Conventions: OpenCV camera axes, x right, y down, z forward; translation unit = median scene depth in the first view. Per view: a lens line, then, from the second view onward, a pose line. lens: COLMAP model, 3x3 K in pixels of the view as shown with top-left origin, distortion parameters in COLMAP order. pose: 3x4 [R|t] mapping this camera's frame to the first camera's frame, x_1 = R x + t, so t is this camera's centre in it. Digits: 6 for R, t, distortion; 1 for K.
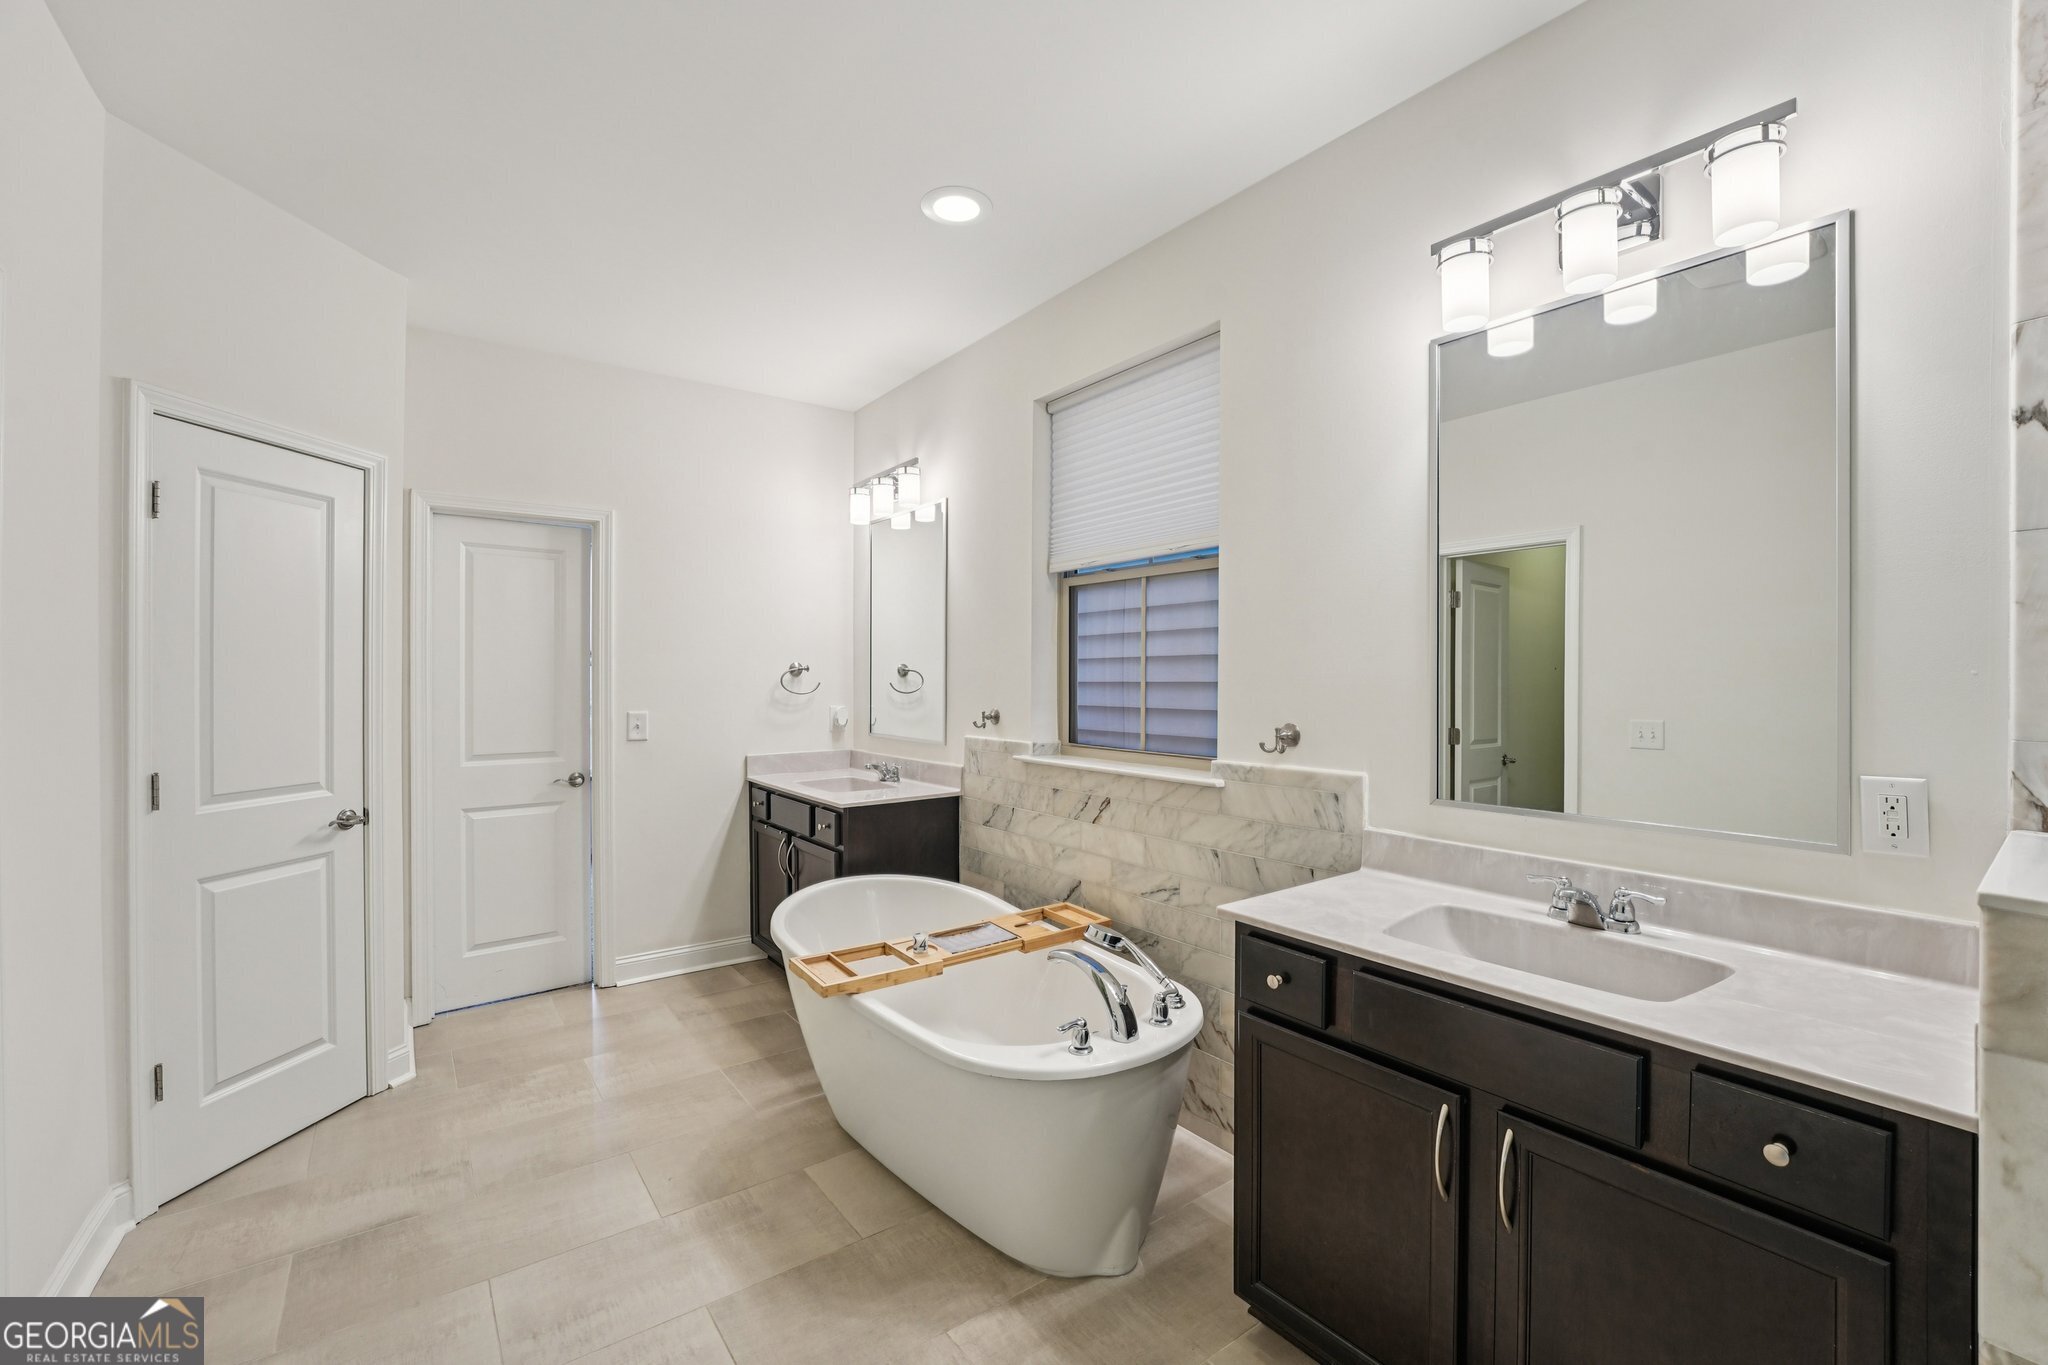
lens RADIAL K [[853.8, 0, 1018.3], [0, 853.8, 678.5], [0, 0, 1]] dist [-0.019824, 0.000766]
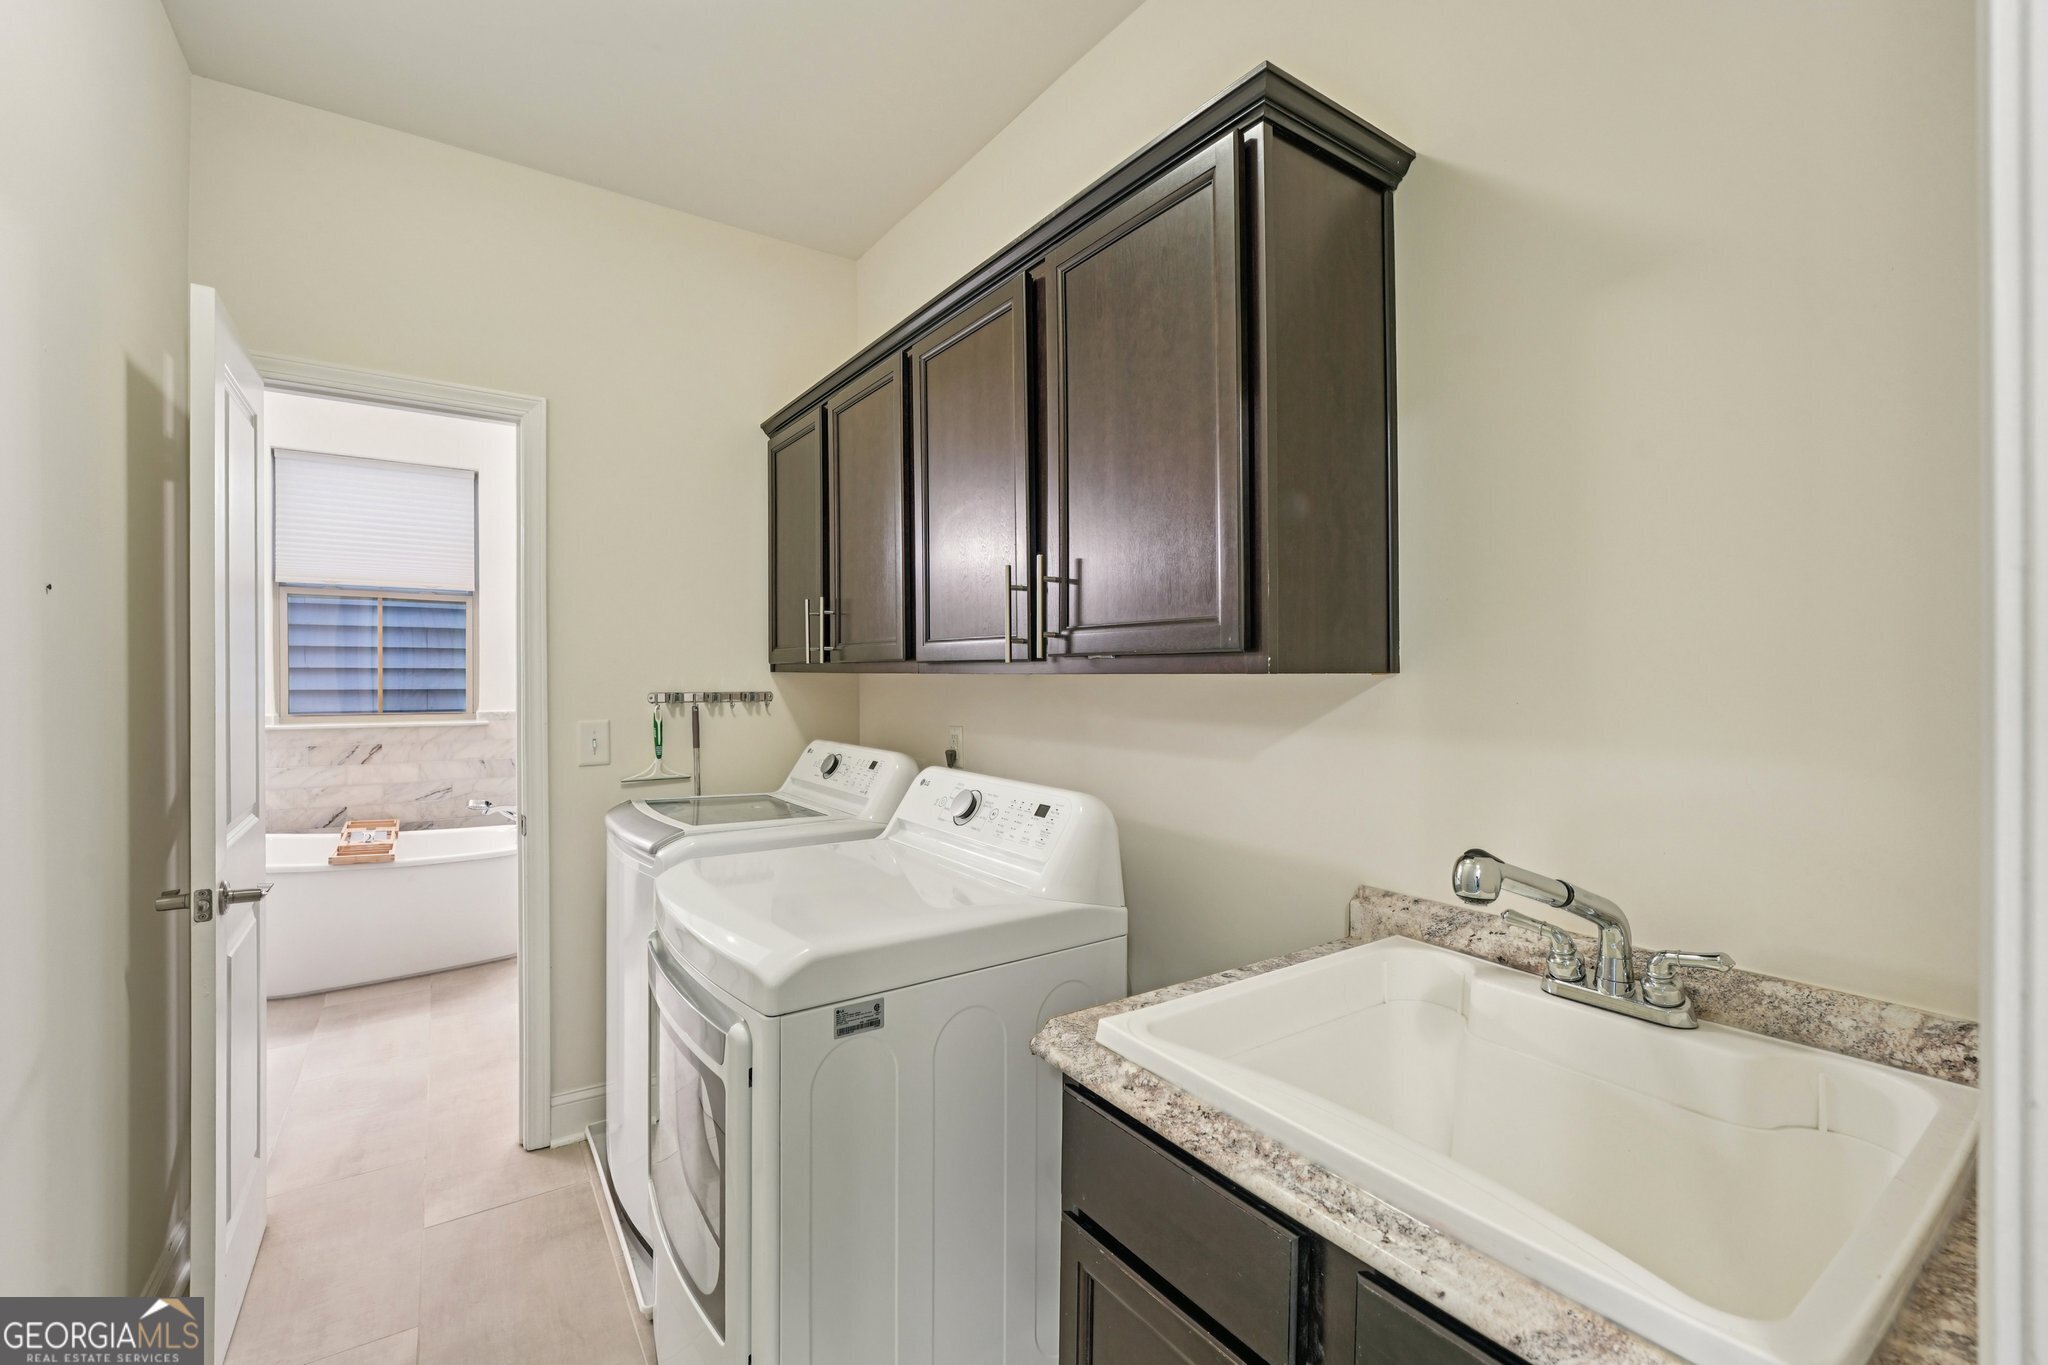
lens RADIAL K [[853.8, 0, 1018.8], [0, 853.8, 676.6], [0, 0, 1]] dist [-0.019824, 0.000766]
pose [[0.034034, -0.004842, 0.999409, -1.348066], [0.004477, 0.999979, 0.004693, 0.018334], [-0.999411, 0.004314, 0.034055, -0.180380]]
